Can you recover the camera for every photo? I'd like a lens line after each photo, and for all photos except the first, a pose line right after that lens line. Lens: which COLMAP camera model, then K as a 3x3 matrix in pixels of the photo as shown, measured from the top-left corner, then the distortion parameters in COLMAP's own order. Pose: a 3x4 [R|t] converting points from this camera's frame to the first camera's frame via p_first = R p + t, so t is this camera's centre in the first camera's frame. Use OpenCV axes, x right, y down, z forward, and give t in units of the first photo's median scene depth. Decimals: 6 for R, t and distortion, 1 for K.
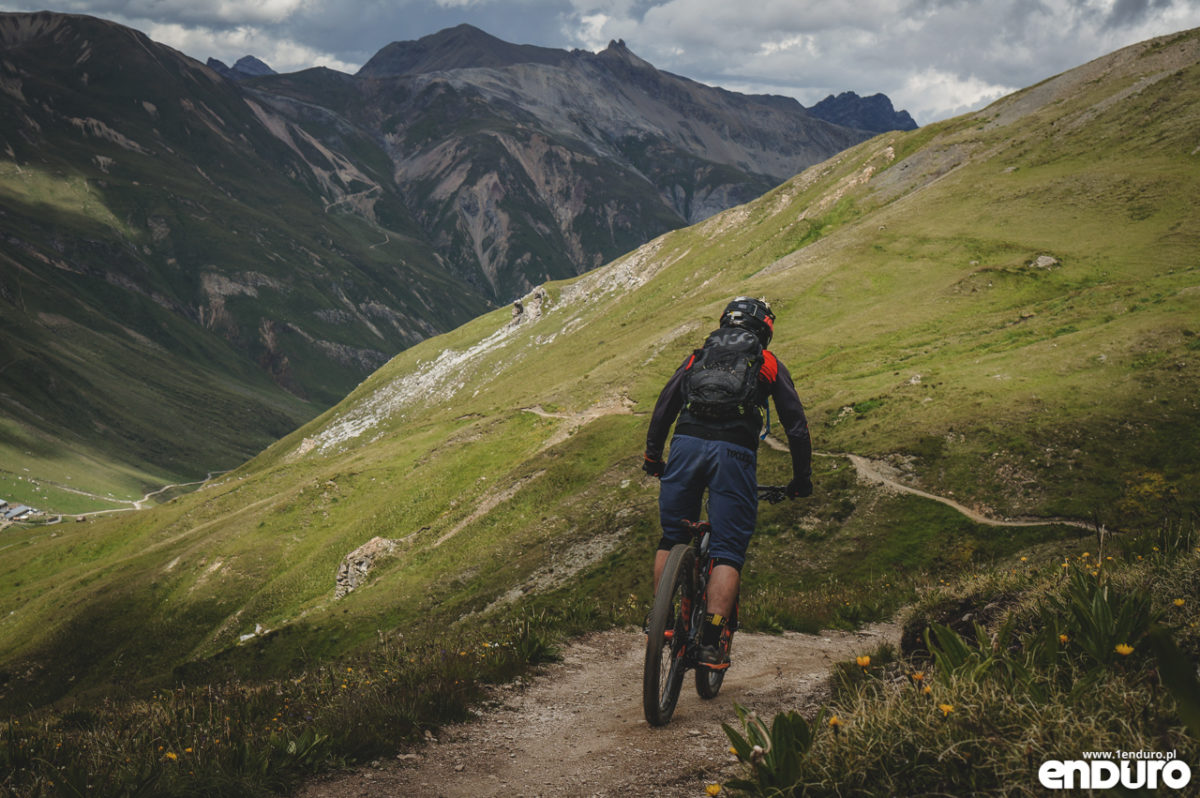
lens RADIAL K [[1780.4, 0, 601.8], [0, 1780.4, 400.5], [0, 0, 1]] dist [0.054443, 0.000000]
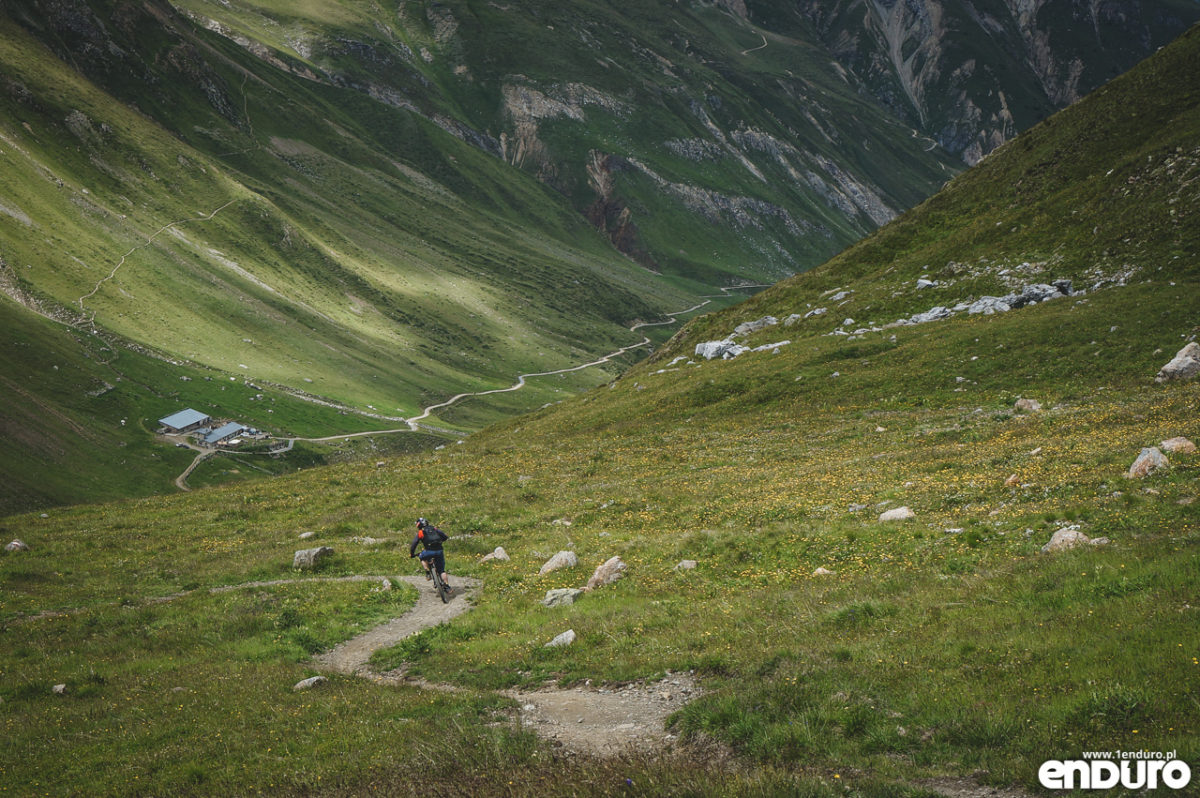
lens RADIAL K [[1780.4, 0, 599.3], [0, 1780.4, 398.3], [0, 0, 1]] dist [0.054443, 0.000000]
pose [[0.988670, 0.011125, -0.149690, -0.084242], [-0.004655, 0.999042, 0.043507, 0.018076], [0.150030, -0.042317, 0.987775, 0.325420]]
